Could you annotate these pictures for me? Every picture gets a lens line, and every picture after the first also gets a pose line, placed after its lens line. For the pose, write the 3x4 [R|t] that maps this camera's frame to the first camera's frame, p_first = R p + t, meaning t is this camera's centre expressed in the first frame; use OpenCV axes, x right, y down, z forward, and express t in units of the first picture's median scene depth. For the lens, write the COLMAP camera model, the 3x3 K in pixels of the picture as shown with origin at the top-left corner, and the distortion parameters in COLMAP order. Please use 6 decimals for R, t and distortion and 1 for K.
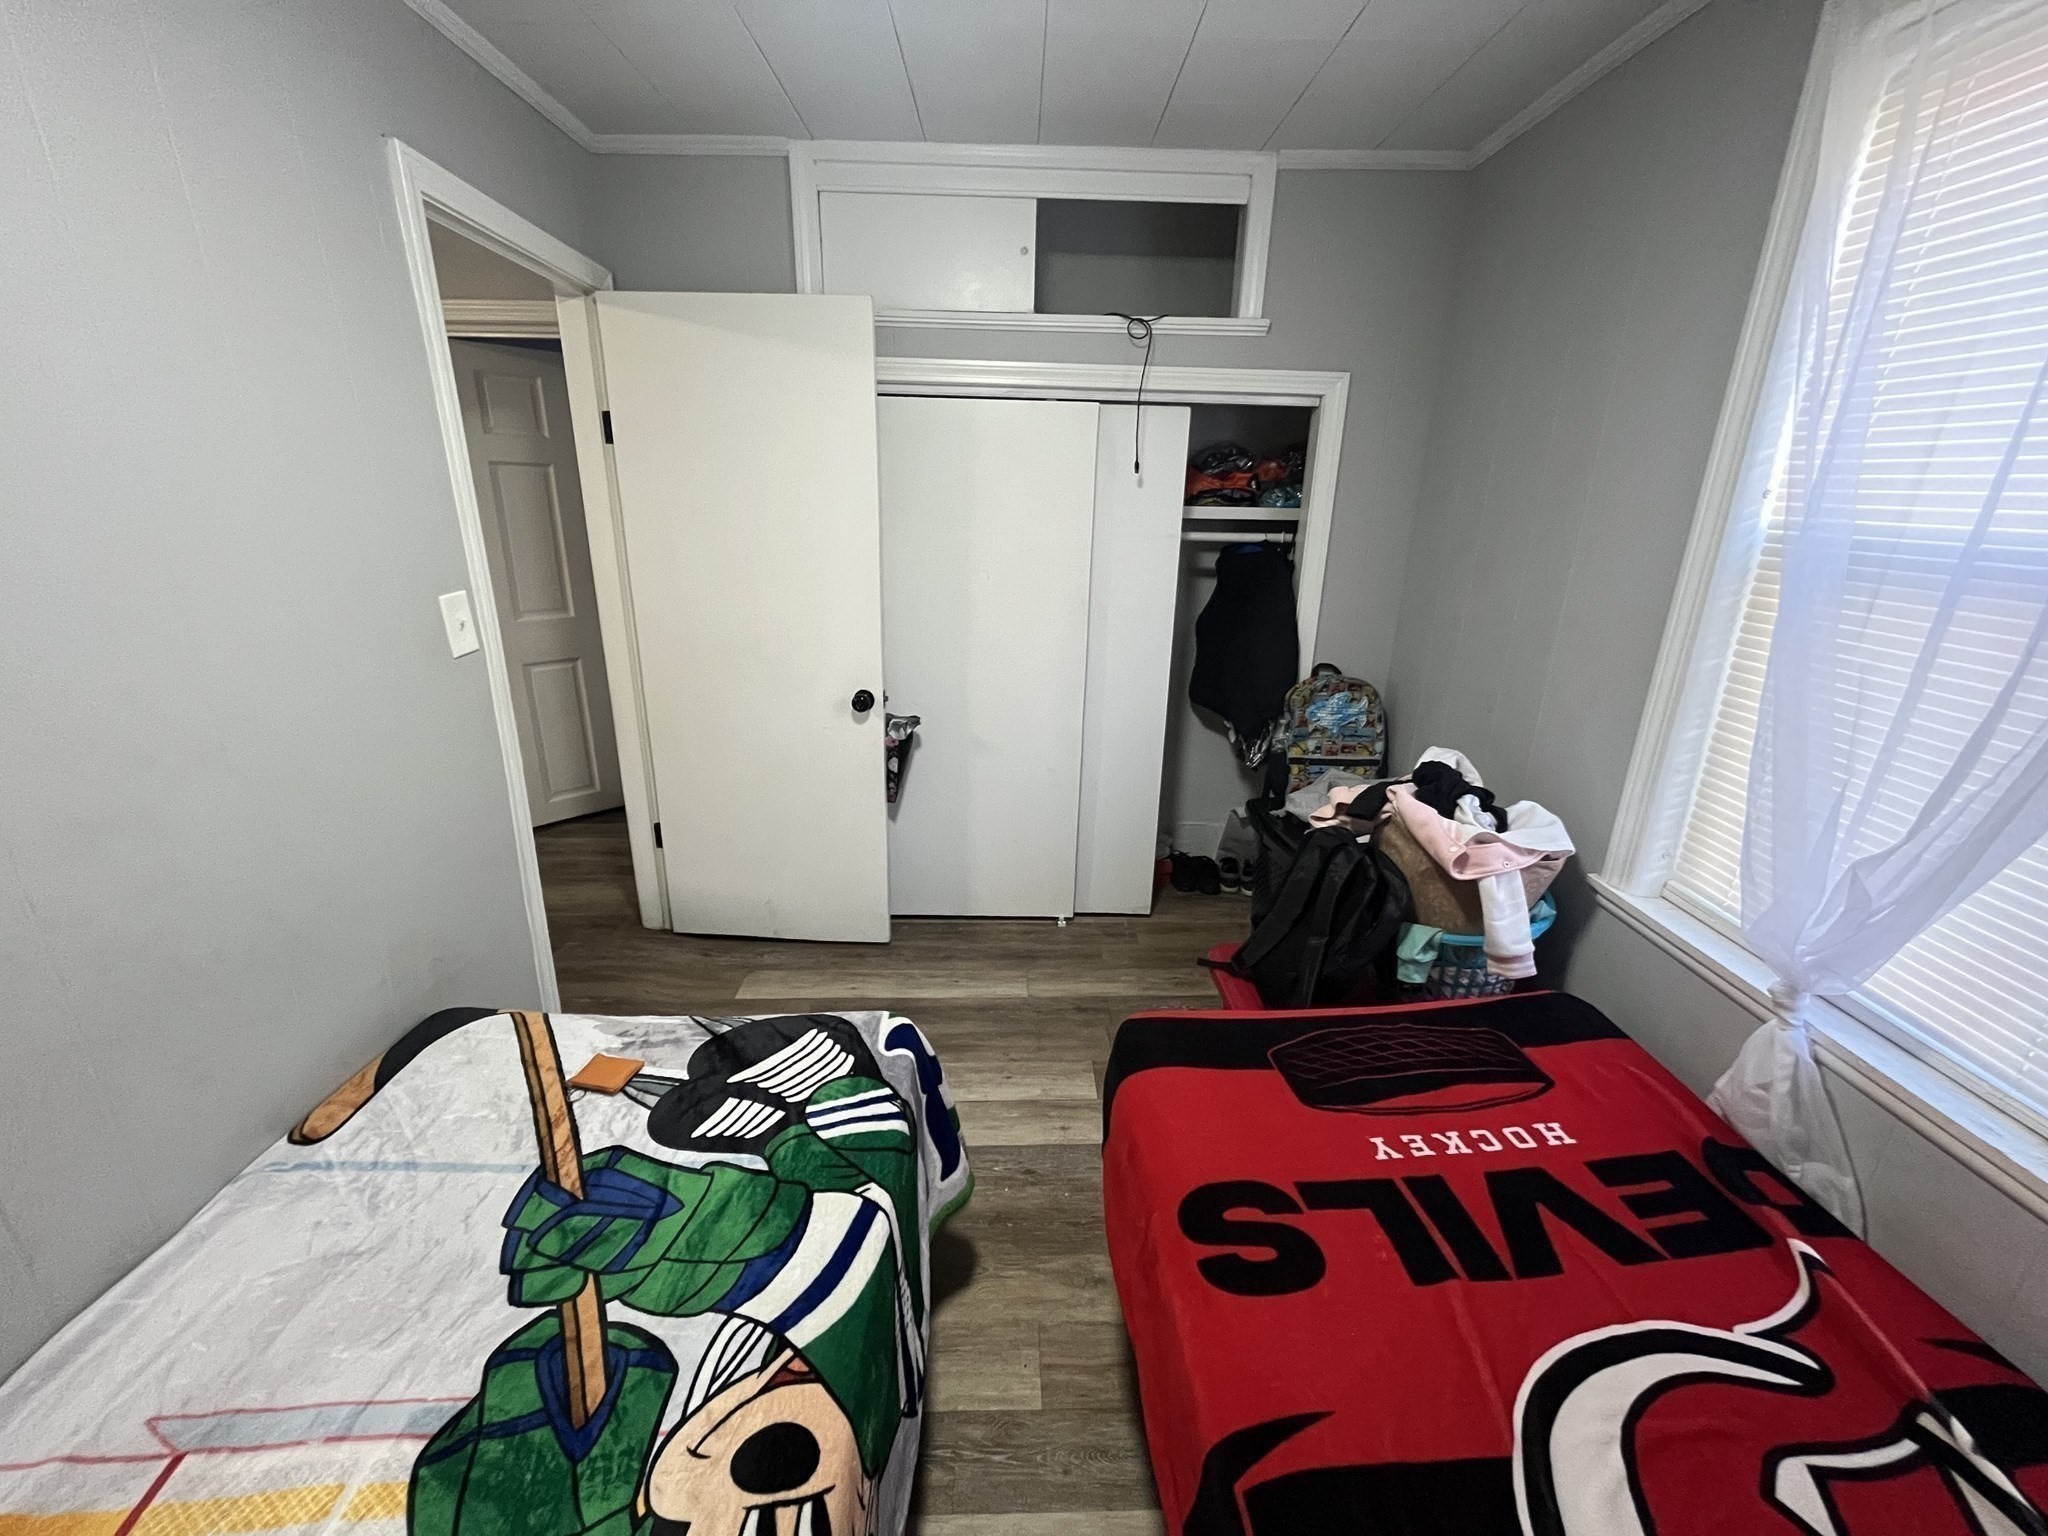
lens RADIAL K [[852.5, 0, 1024.0], [0, 852.5, 768.0], [0, 0, 1]] dist [-0.008175, -0.000166]
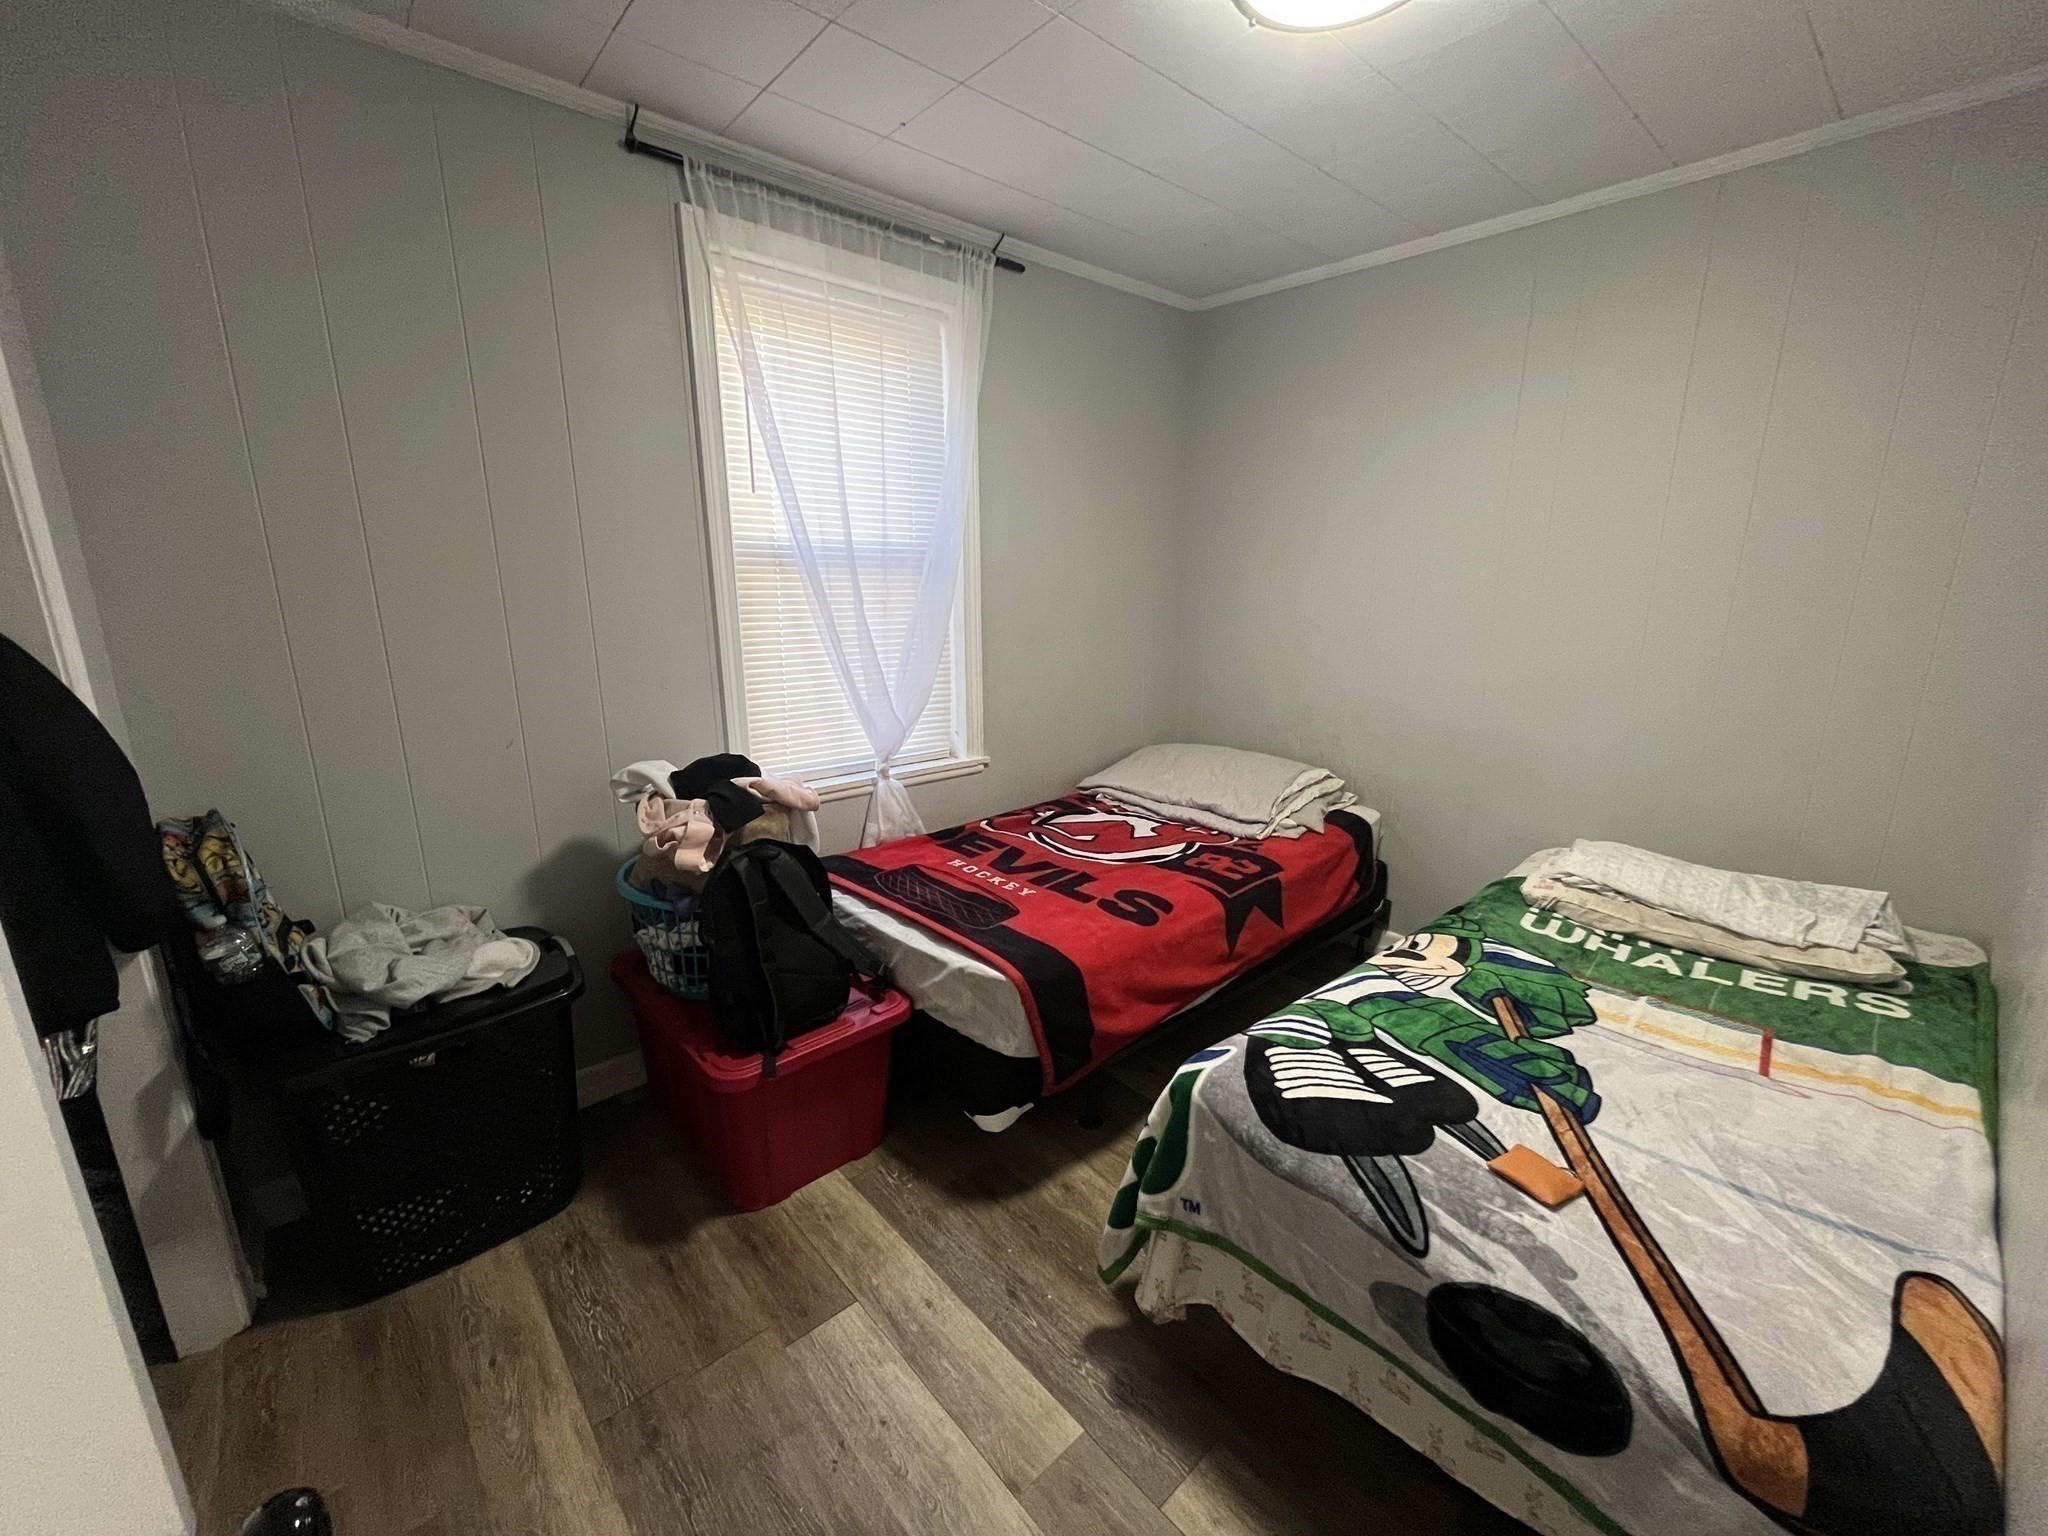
lens RADIAL K [[813.0, 0, 1024.0], [0, 813.0, 768.0], [0, 0, 1]] dist [-0.000148, -0.000102]
pose [[-0.660872, -0.191981, 0.725528, -0.741794], [0.225817, 0.871063, 0.436183, -0.505775], [-0.715720, 0.452098, -0.532309, 1.797900]]
